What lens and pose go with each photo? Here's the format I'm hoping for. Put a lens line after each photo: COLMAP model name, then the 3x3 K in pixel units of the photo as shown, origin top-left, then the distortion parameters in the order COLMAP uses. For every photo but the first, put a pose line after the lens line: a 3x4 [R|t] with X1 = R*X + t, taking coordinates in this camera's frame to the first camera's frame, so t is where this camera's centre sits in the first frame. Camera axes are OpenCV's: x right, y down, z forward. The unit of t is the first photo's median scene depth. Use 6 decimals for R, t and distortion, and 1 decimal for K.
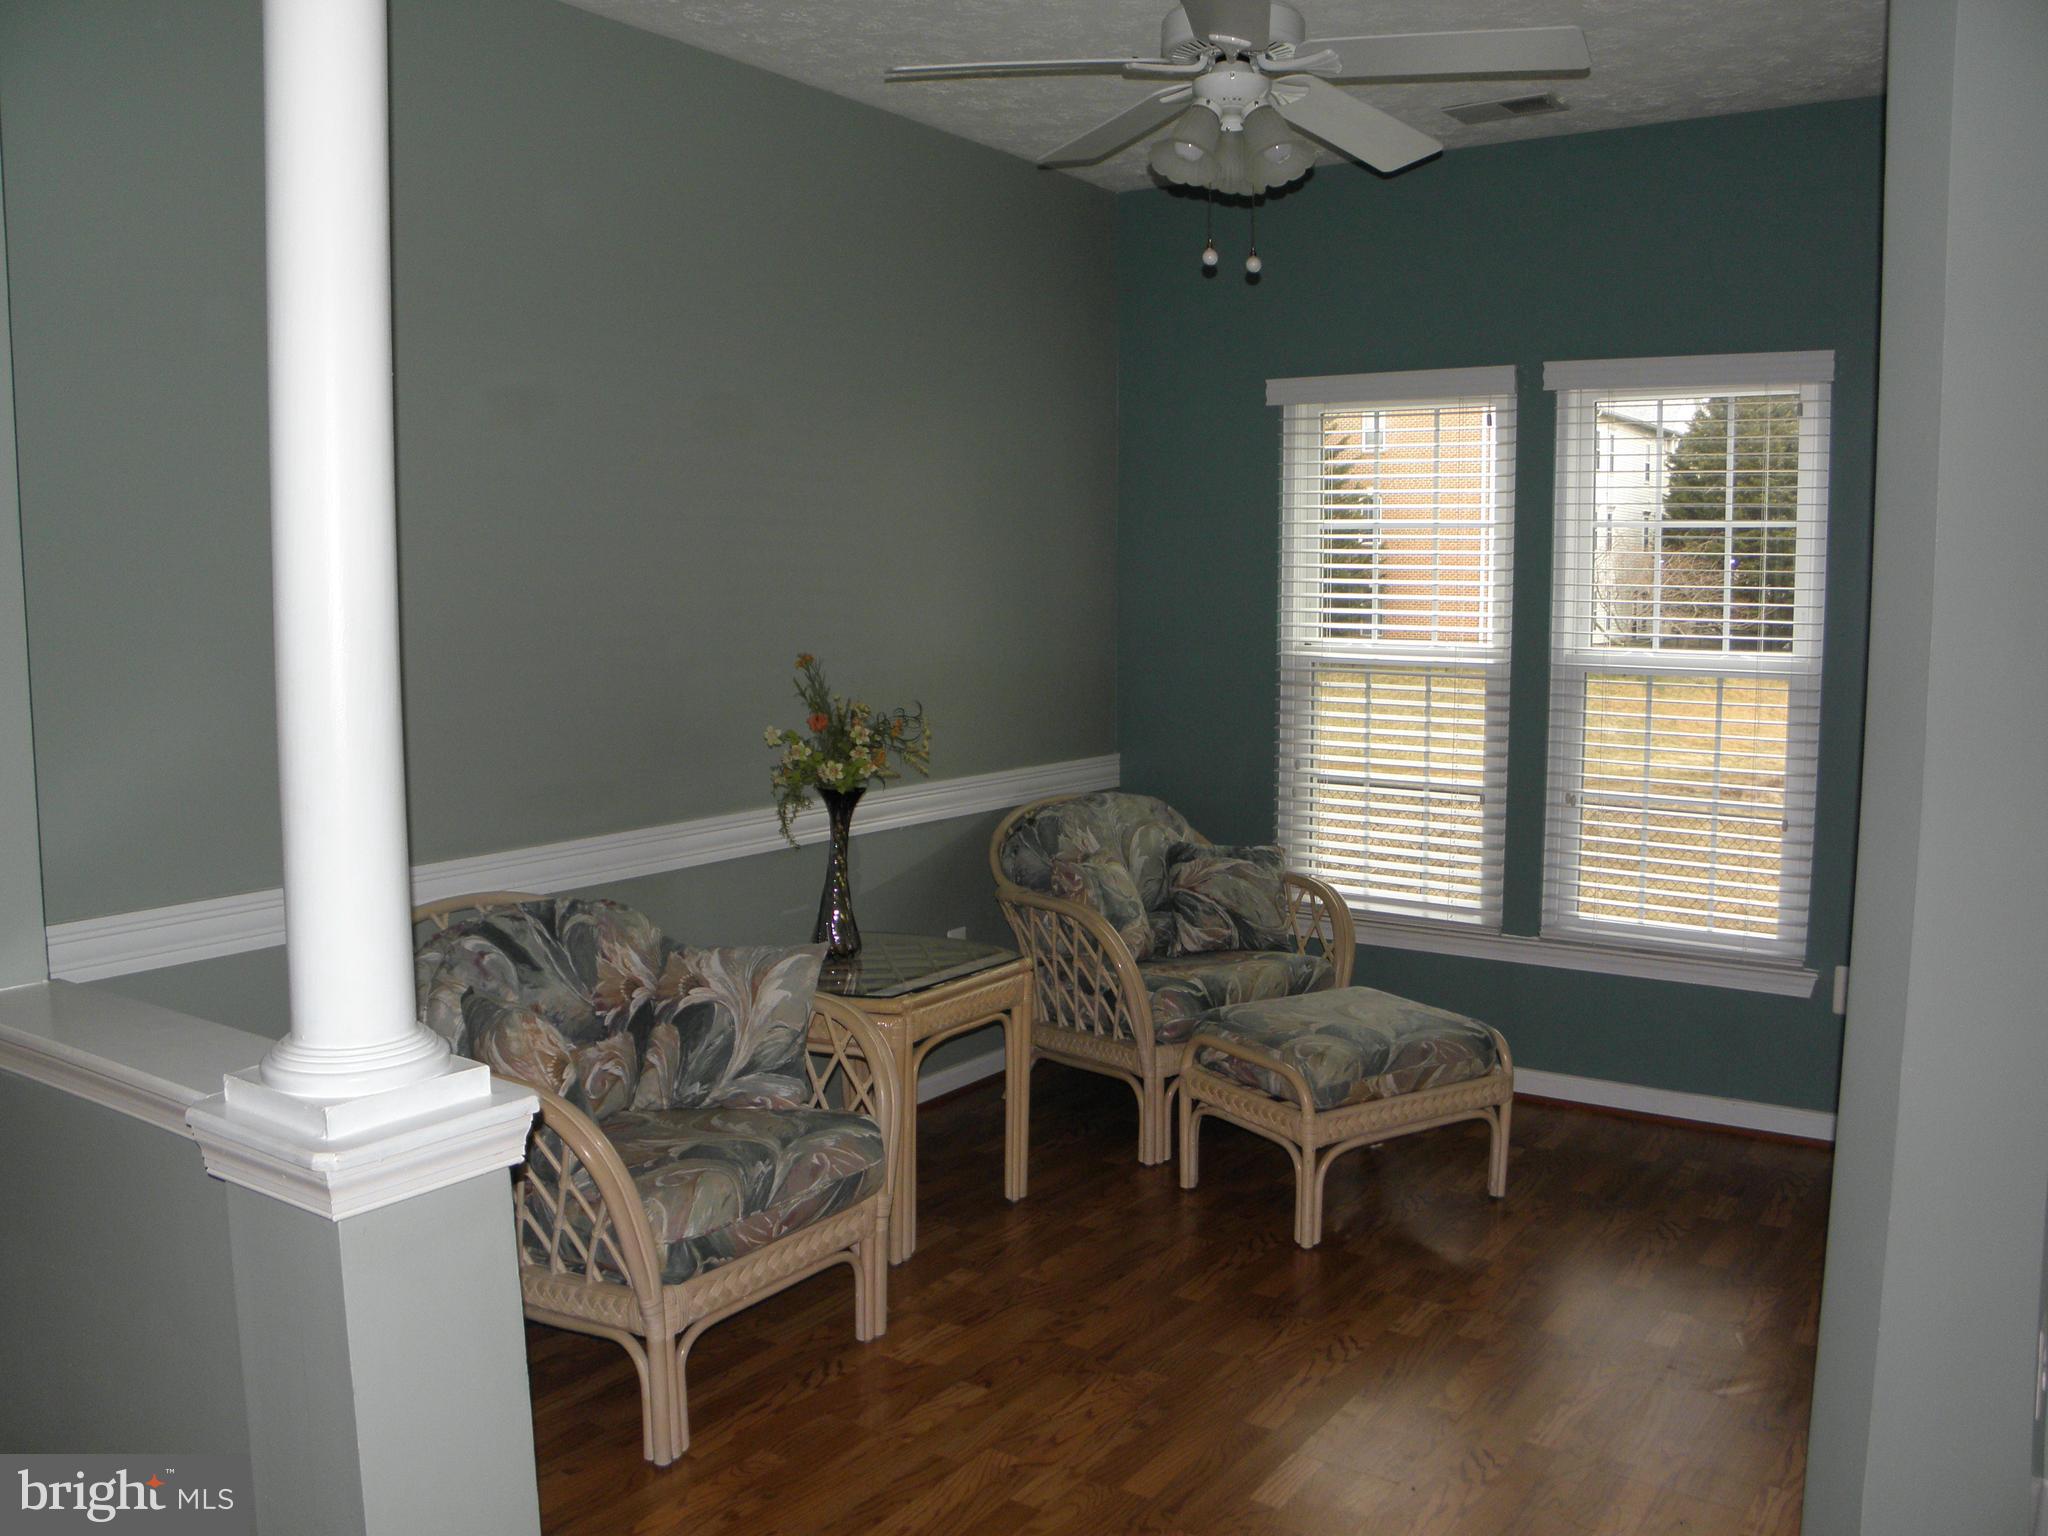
lens RADIAL K [[1748.8, 0, 1024.0], [0, 1748.8, 768.0], [0, 0, 1]] dist [-0.181040, 0.172632]
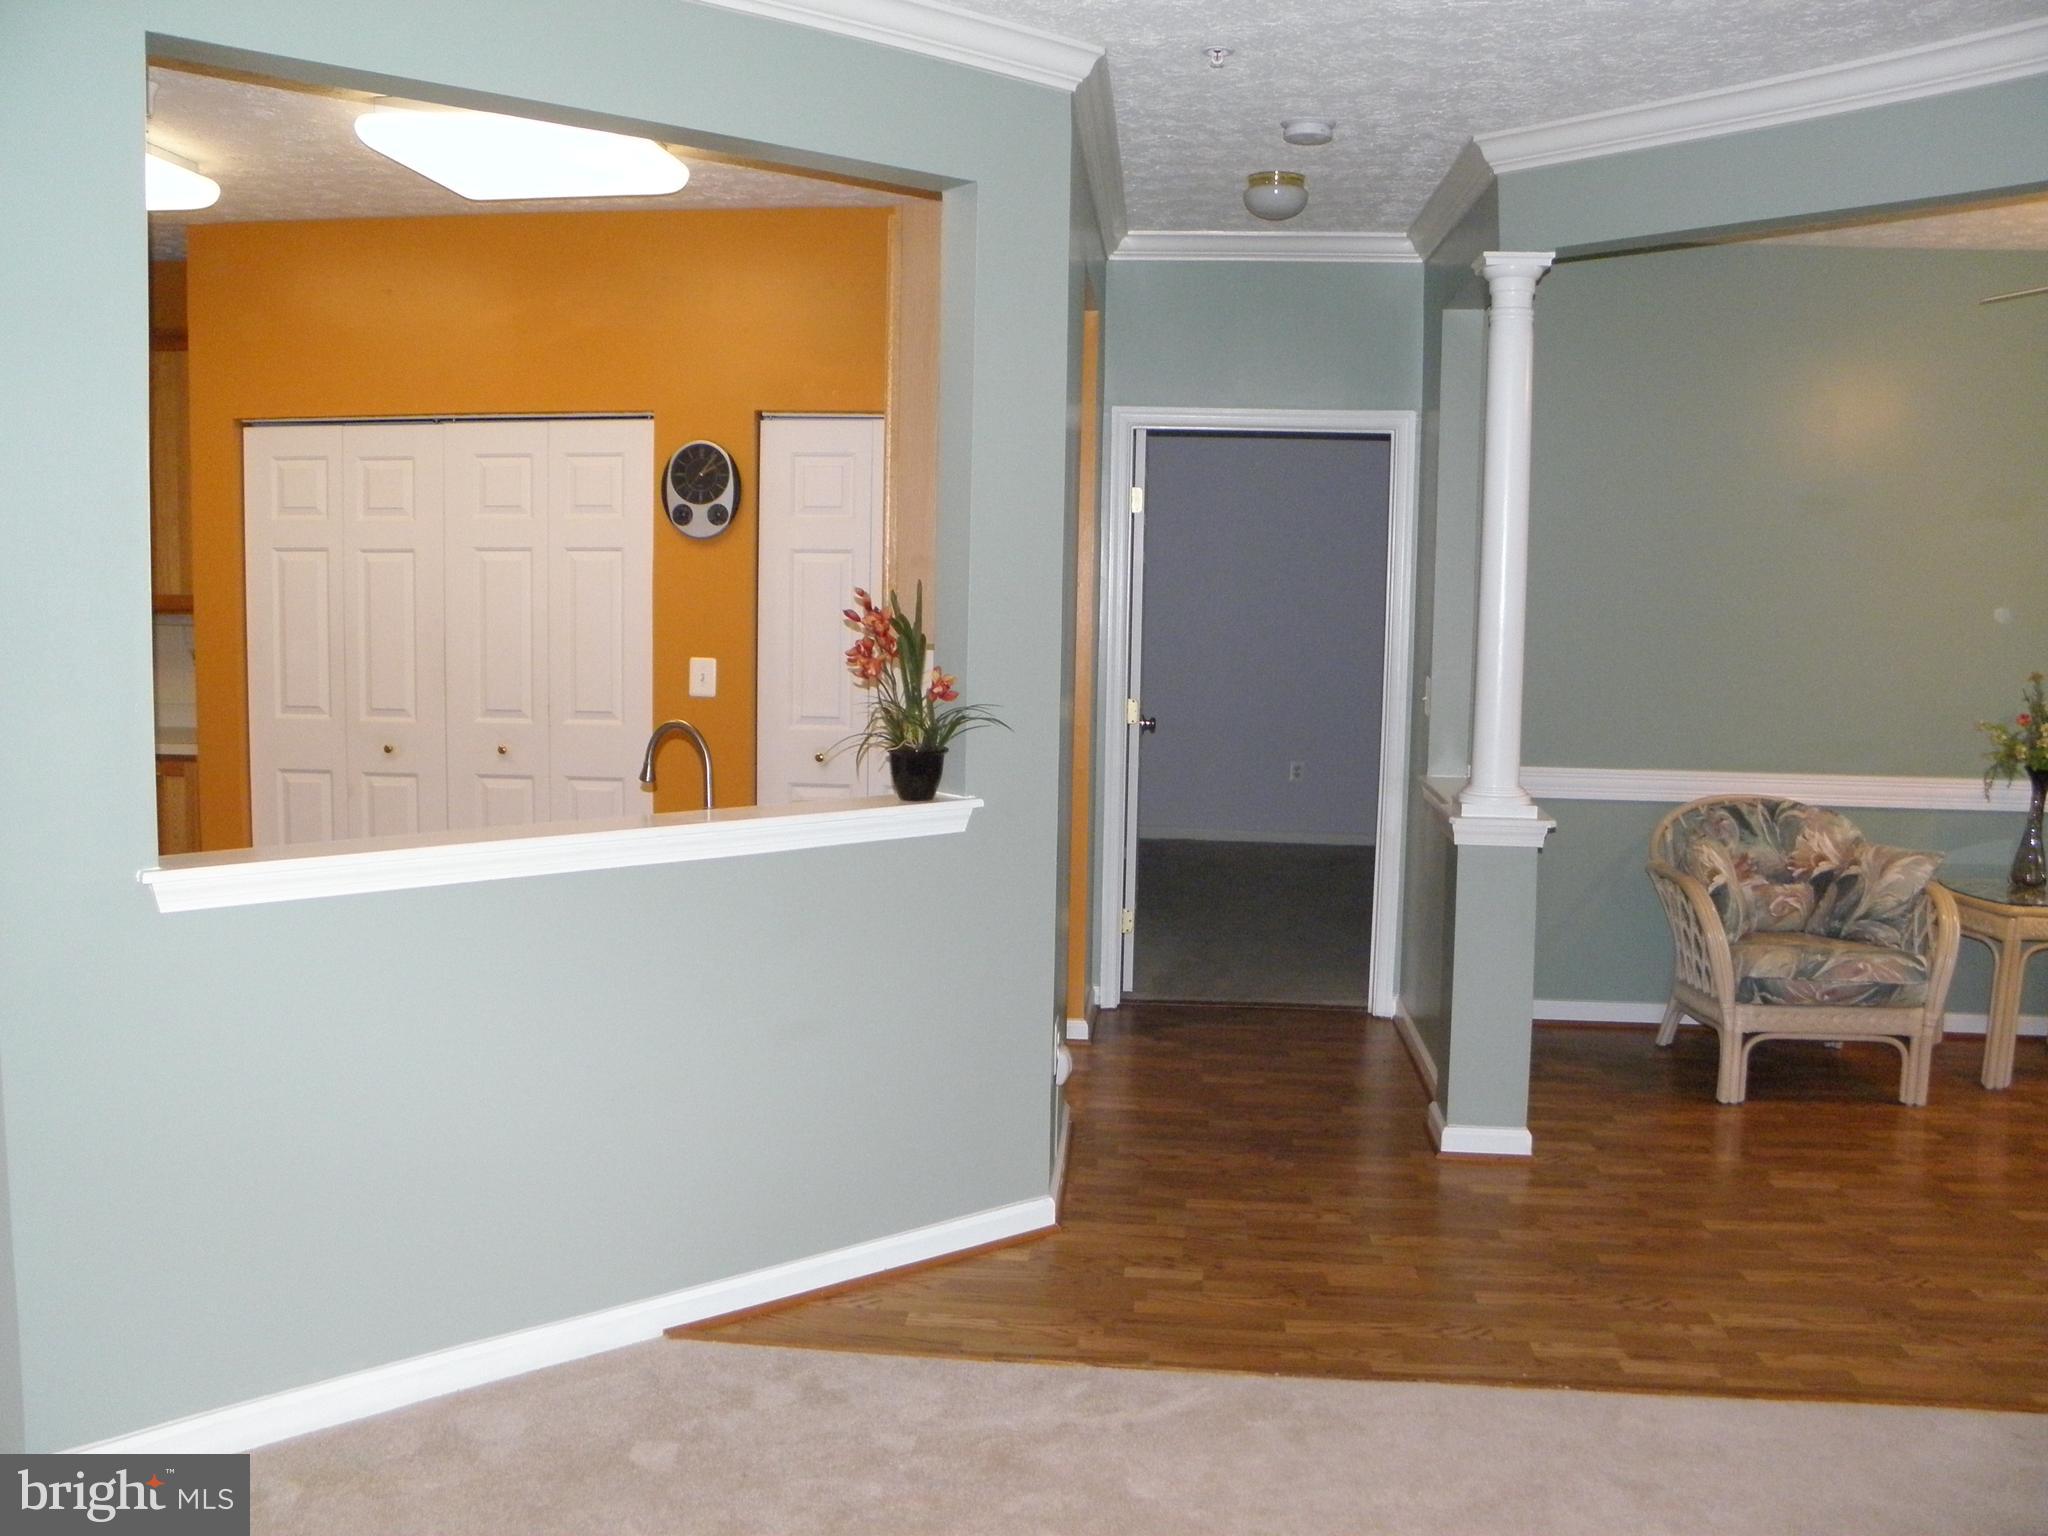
lens RADIAL K [[1708.8, 0, 993.1], [0, 1708.8, 764.9], [0, 0, 1]] dist [-0.185947, 0.154478]
pose [[0.478559, 0.112132, -0.870866, 0.742747], [-0.115590, 0.991226, 0.064111, 0.027520], [0.870414, 0.069983, 0.487322, -0.453772]]
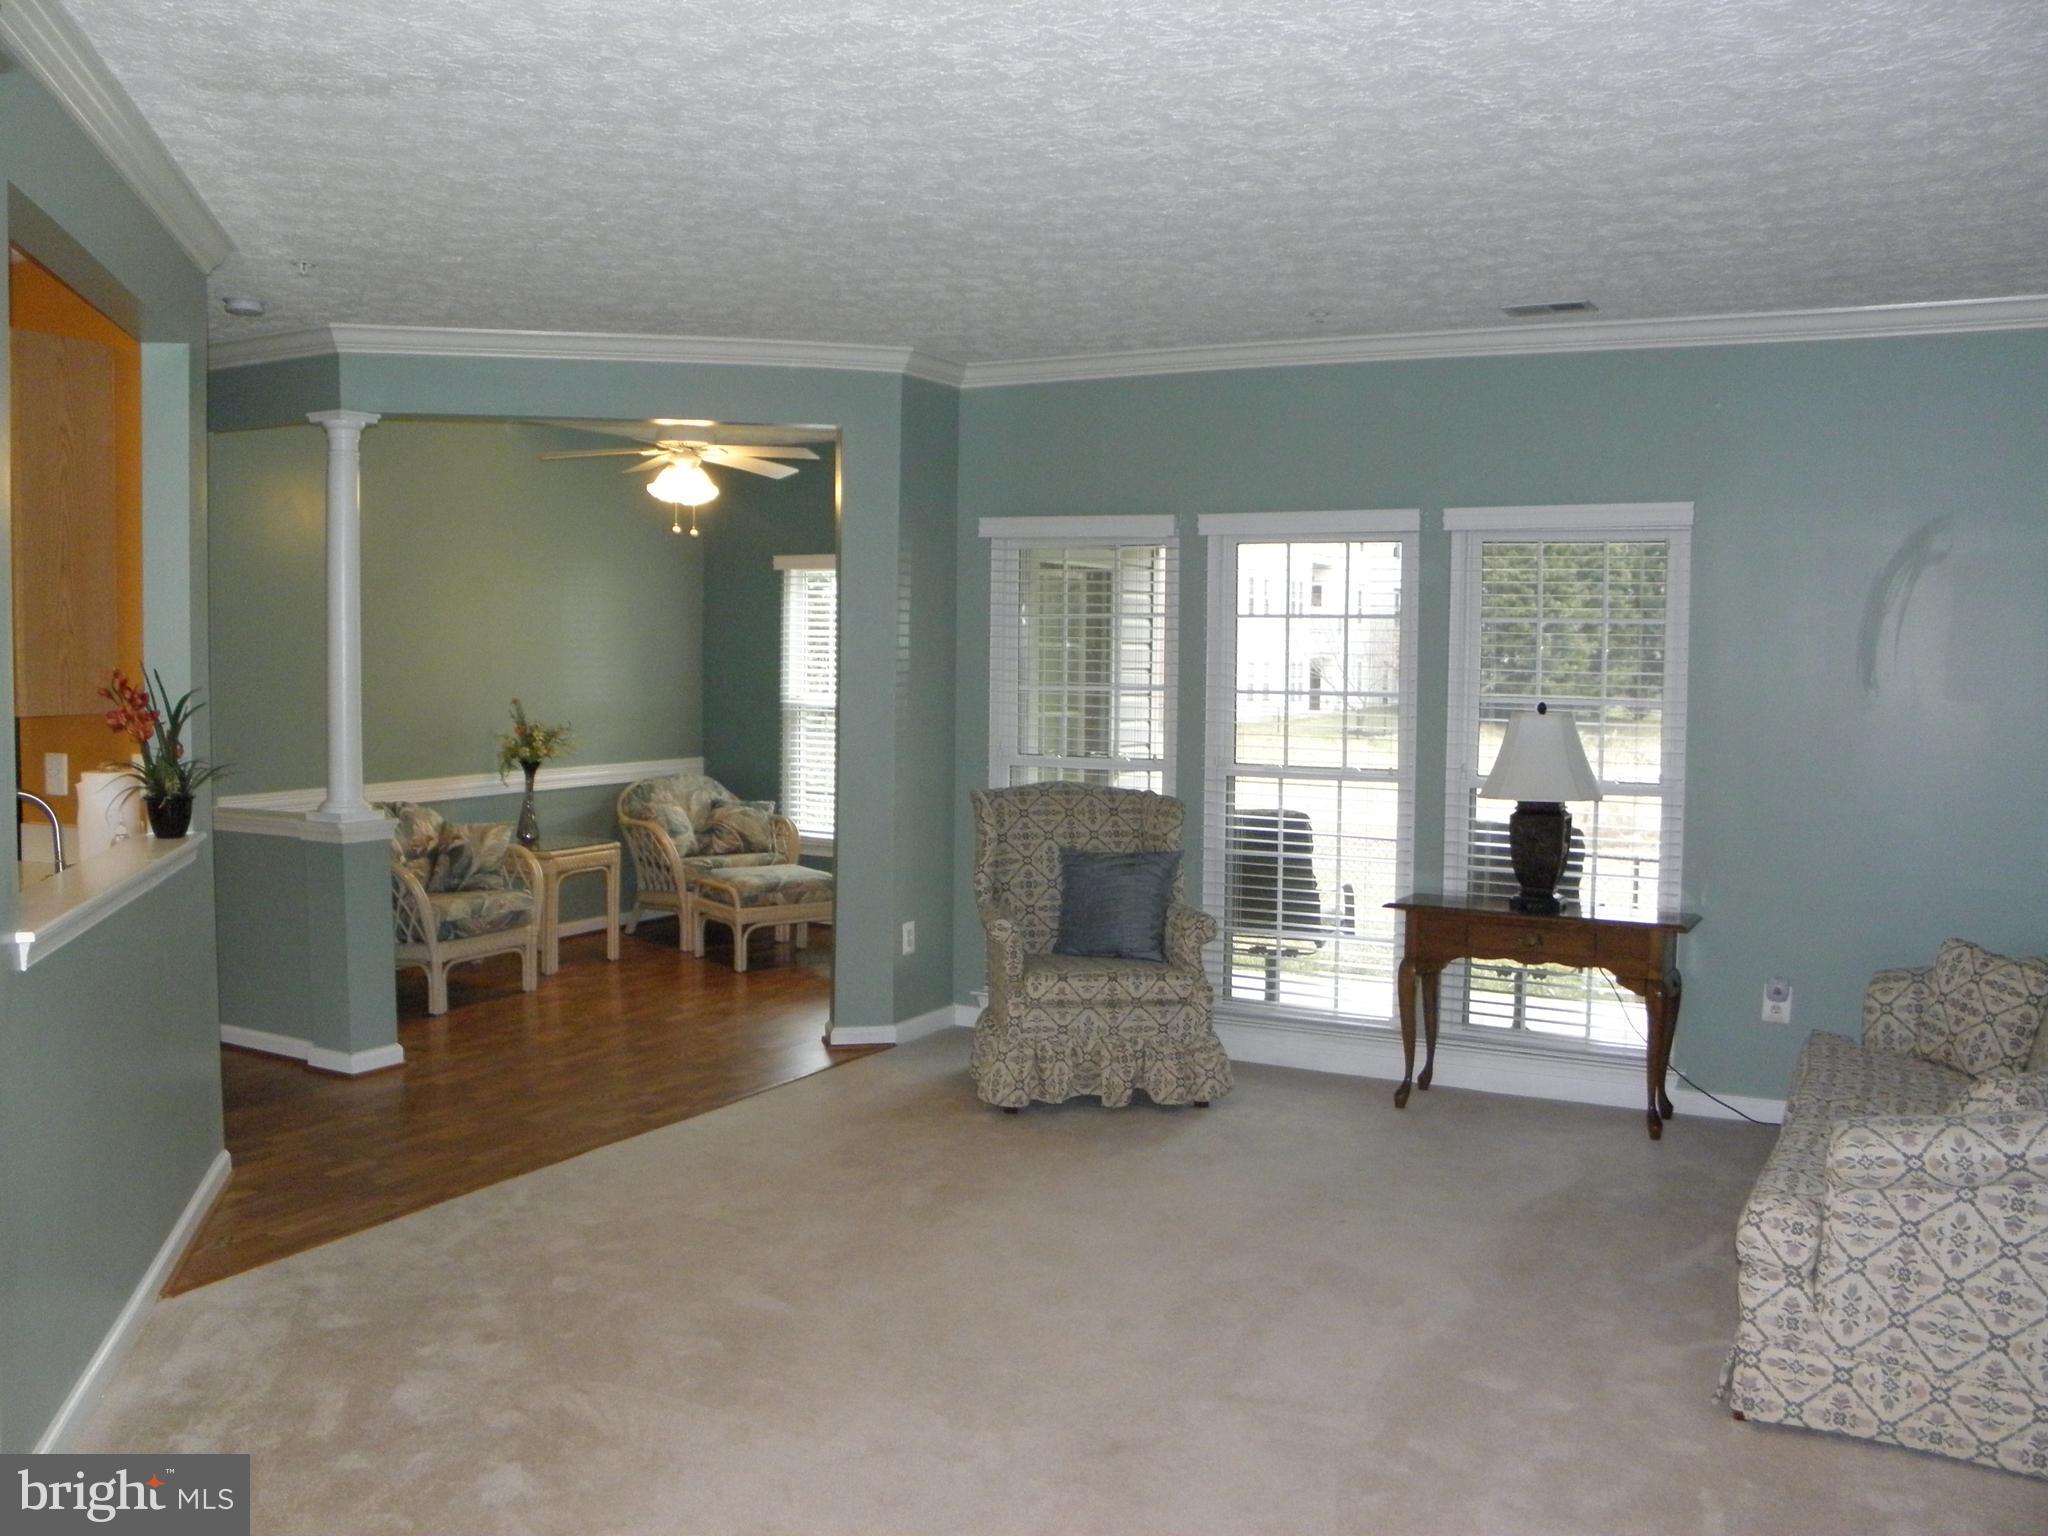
lens RADIAL K [[1737.2, 0, 1020.0], [0, 1737.2, 759.1], [0, 0, 1]] dist [-0.184686, 0.175504]
pose [[0.994628, 0.004218, 0.103427, 0.317732], [0.000384, 0.999012, -0.044436, 0.118863], [-0.103512, 0.044237, 0.993644, -1.324363]]
